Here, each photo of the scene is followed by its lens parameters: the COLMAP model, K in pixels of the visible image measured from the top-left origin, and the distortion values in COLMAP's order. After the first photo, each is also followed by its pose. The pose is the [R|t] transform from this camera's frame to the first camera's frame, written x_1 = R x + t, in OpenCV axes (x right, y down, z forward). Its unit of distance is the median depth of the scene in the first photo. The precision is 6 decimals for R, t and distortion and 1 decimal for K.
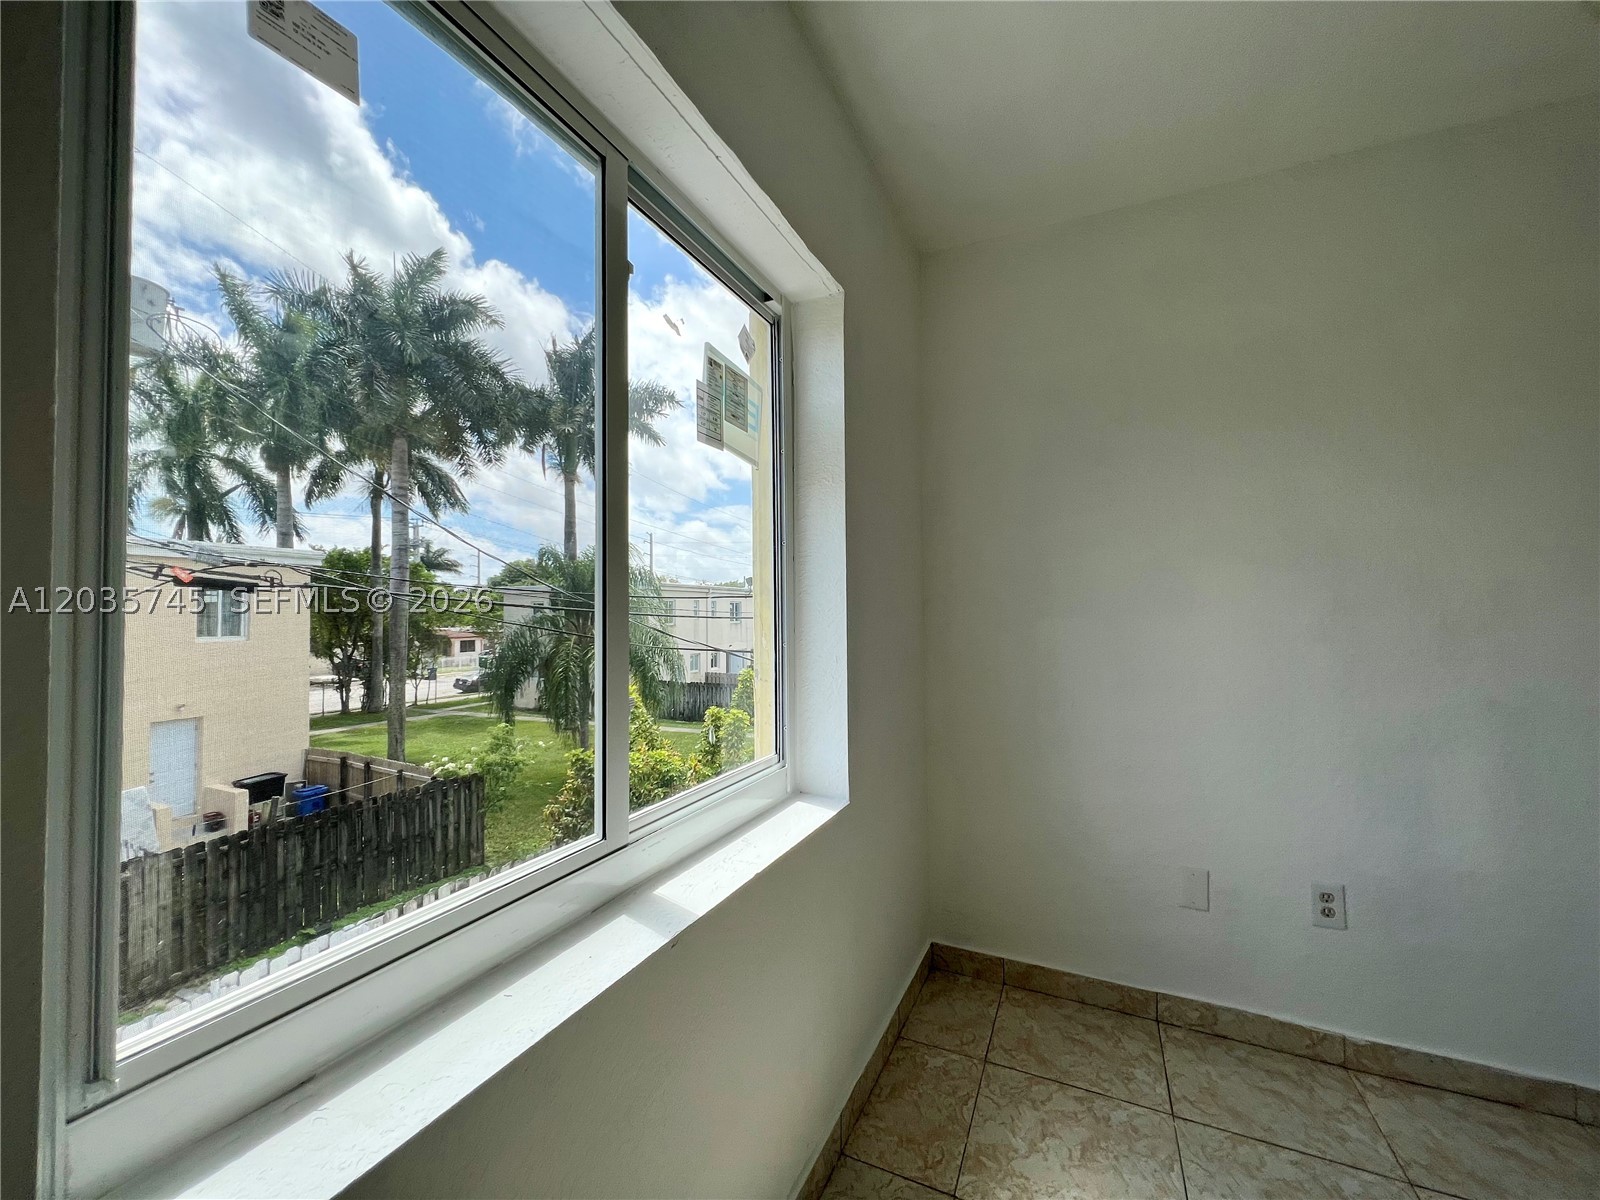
lens RADIAL K [[644.4, 0, 796.9], [0, 644.4, 595.9], [0, 0, 1]] dist [0.000149, 0.000355]
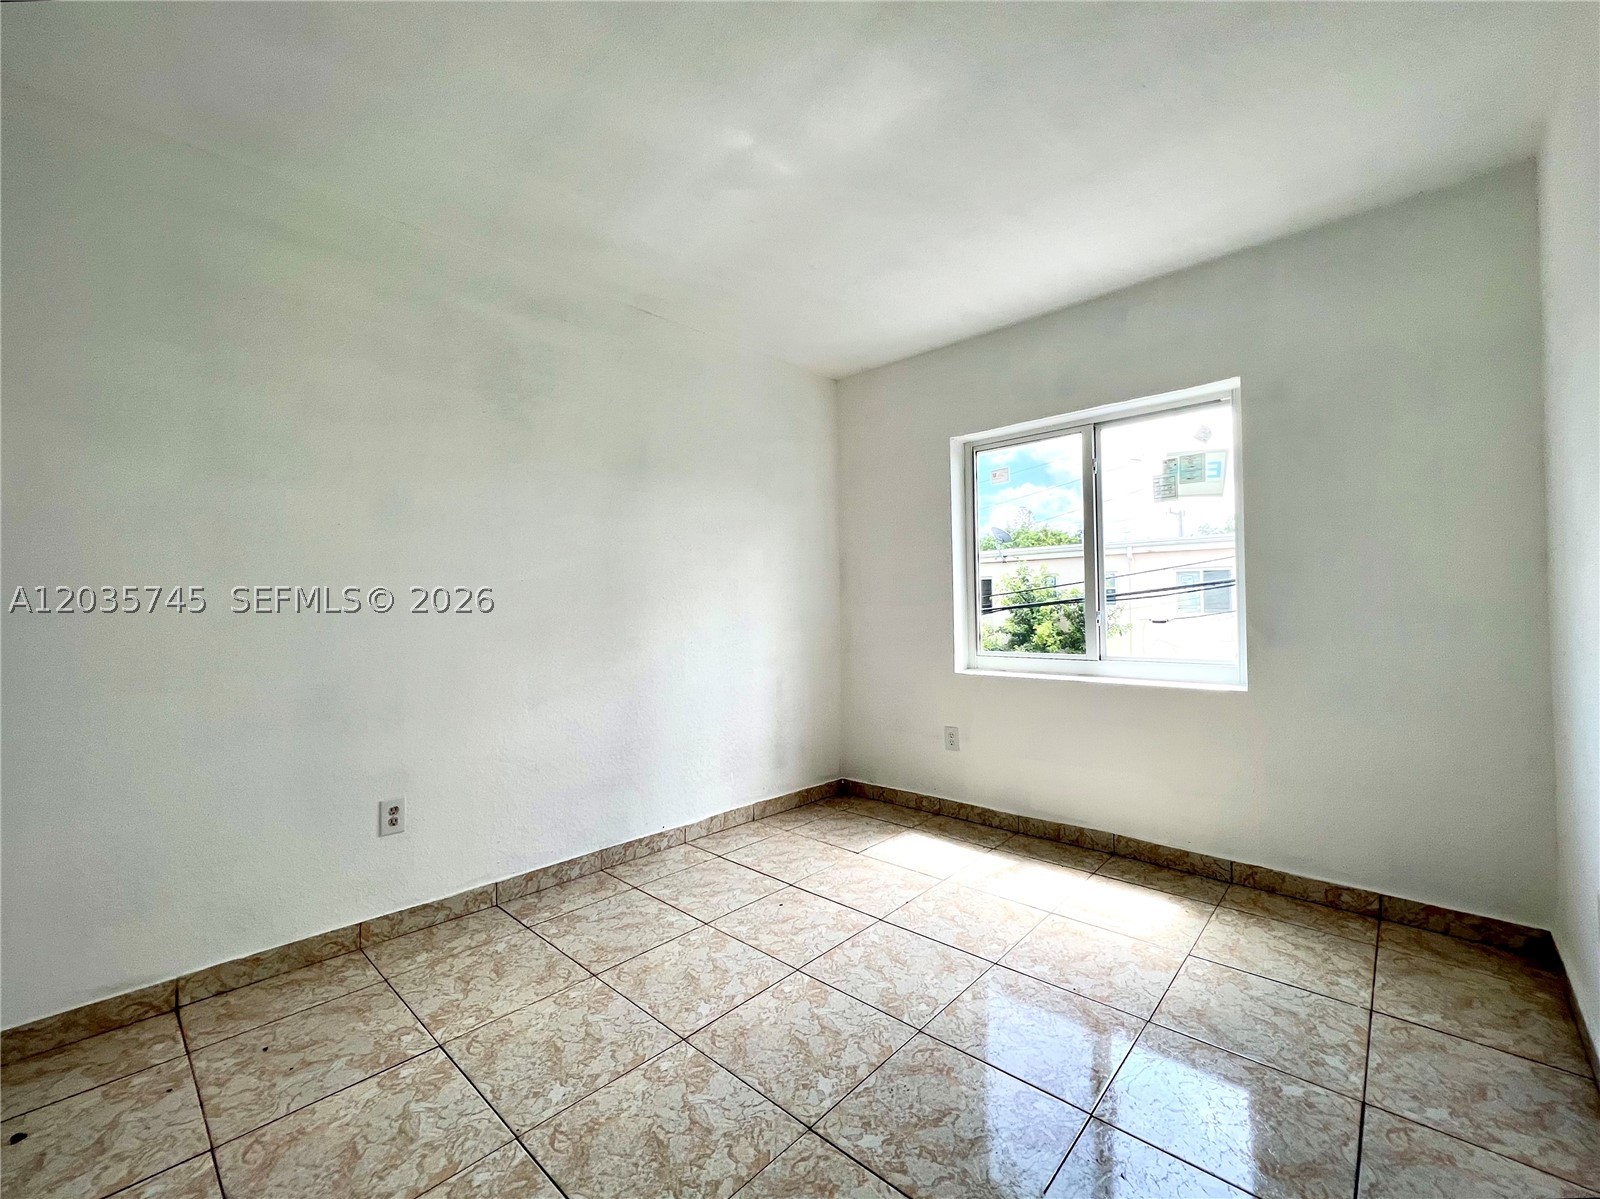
lens RADIAL K [[644.4, 0, 796.9], [0, 644.4, 595.4], [0, 0, 1]] dist [0.000149, 0.000355]
pose [[-0.319830, -0.010570, -0.947416, 2.244005], [0.035021, 0.999123, -0.022969, 0.084595], [0.946828, -0.040526, -0.319179, 0.499738]]
